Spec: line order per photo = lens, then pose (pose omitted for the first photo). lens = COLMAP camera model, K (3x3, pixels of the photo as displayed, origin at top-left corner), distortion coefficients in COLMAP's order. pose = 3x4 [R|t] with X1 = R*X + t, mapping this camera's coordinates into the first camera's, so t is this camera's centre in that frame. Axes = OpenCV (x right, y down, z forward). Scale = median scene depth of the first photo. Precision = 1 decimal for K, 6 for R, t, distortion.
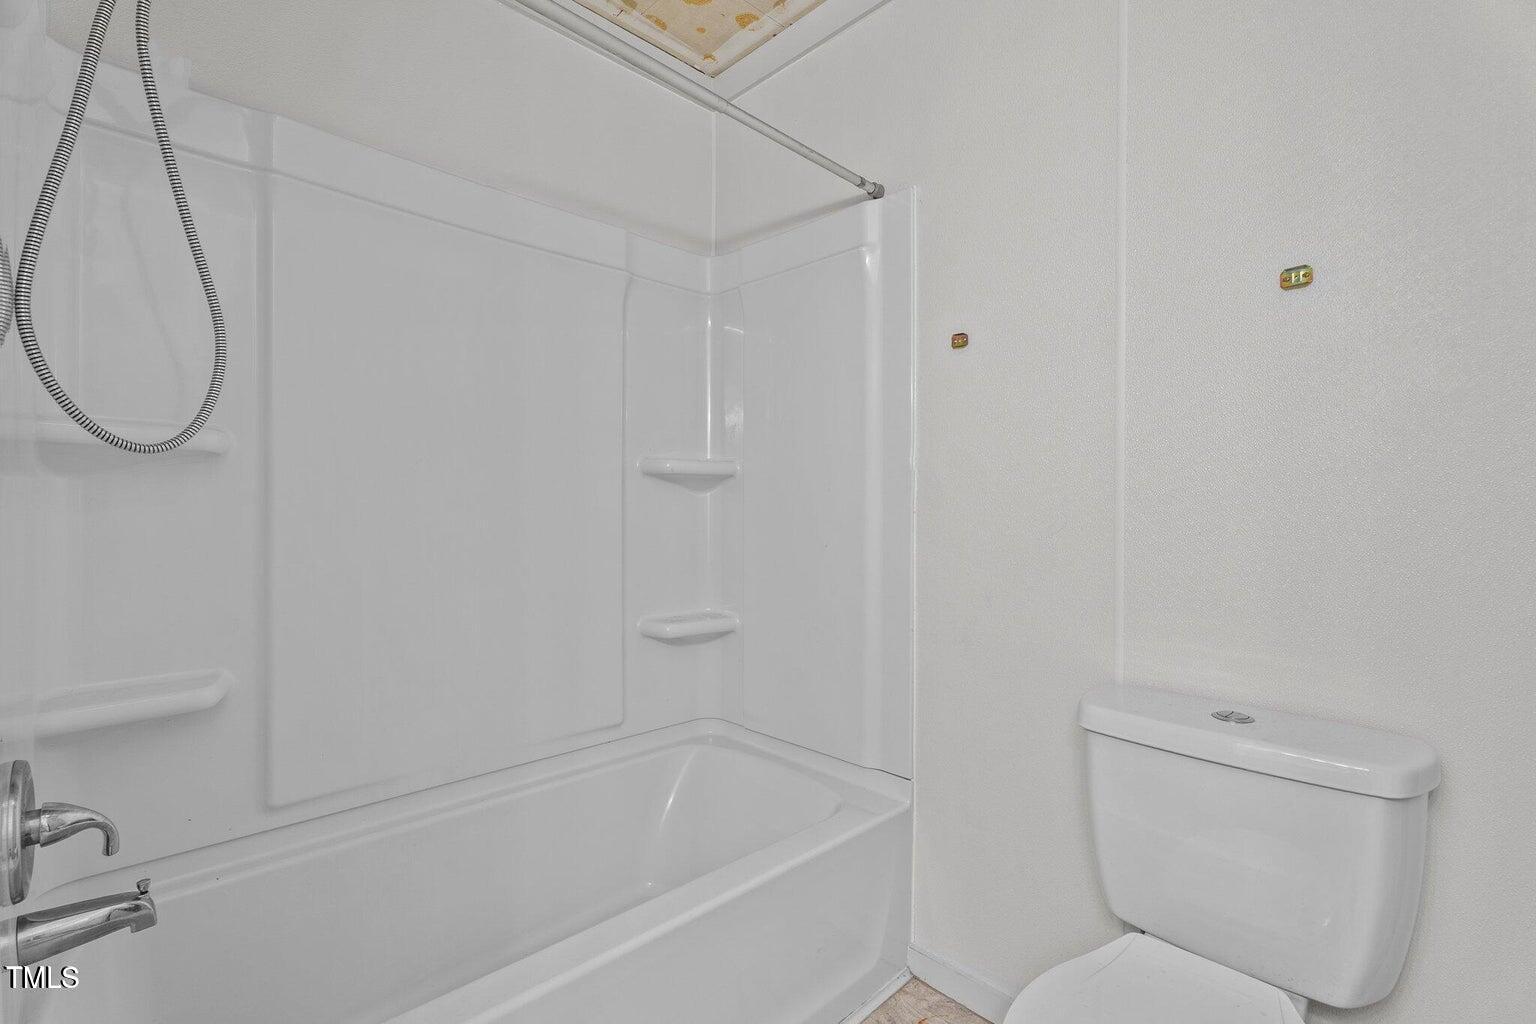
lens RADIAL K [[692.4, 0, 772.7], [0, 692.4, 499.4], [0, 0, 1]] dist [-0.001381, -0.000776]
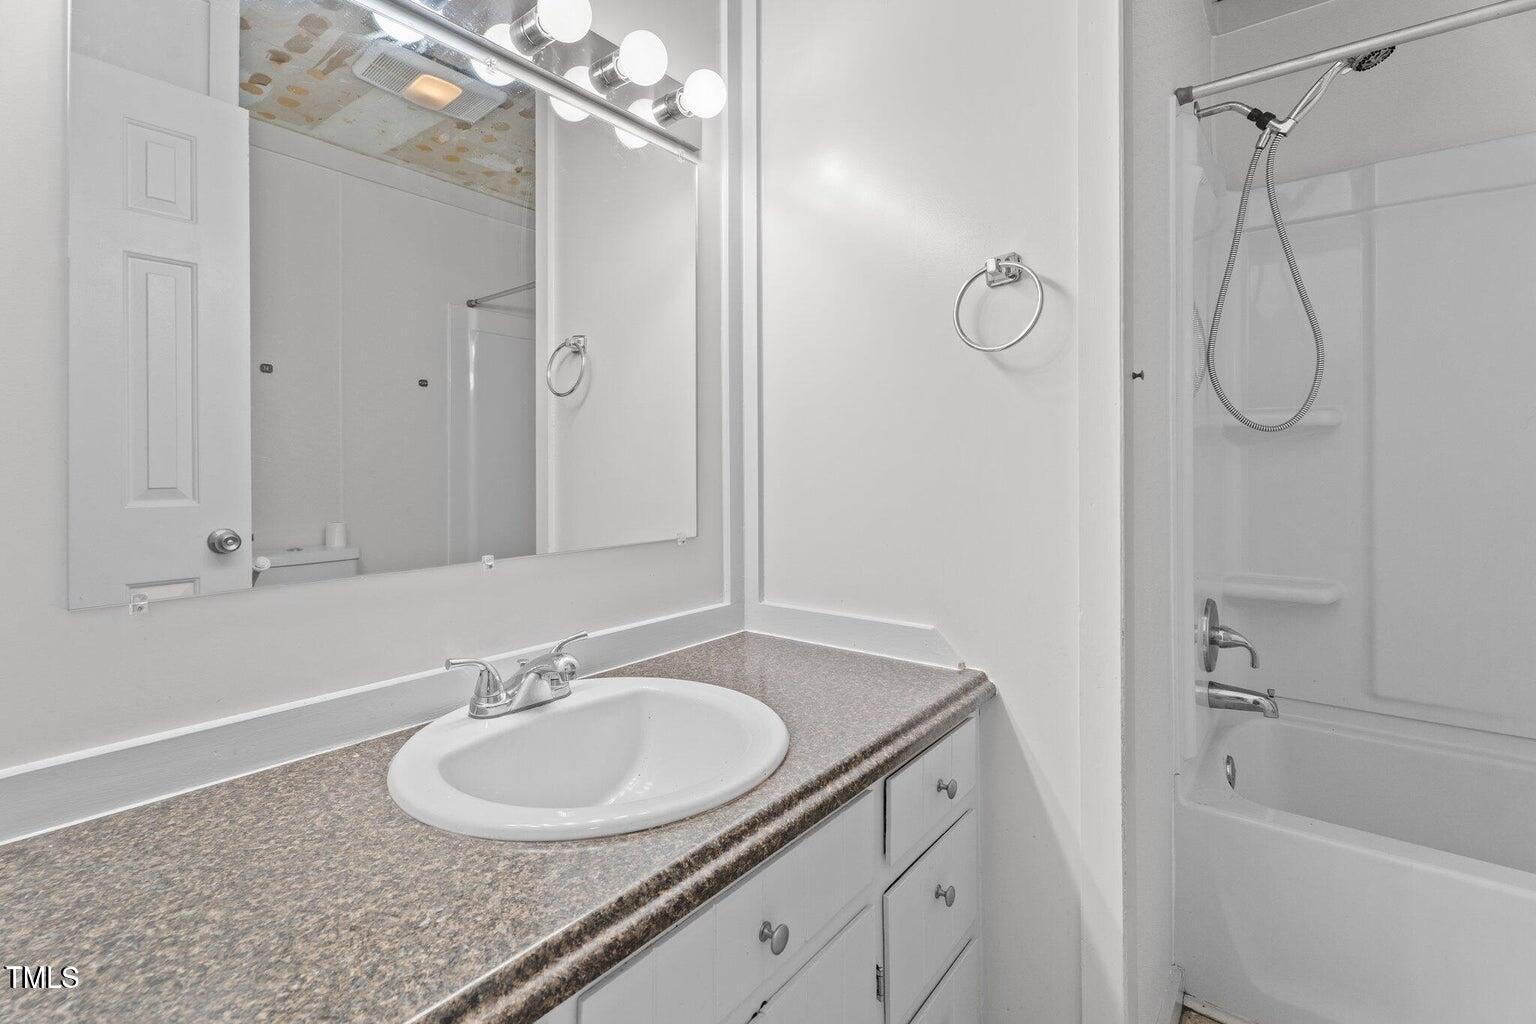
lens RADIAL K [[691.7, 0, 770.6], [0, 691.7, 484.6], [0, 0, 1]] dist [0.000514, -0.000278]
pose [[0.106826, 0.019216, -0.994092, 0.570505], [0.009331, 0.999750, 0.020328, 0.016516], [0.994234, -0.011448, 0.106620, -0.344609]]
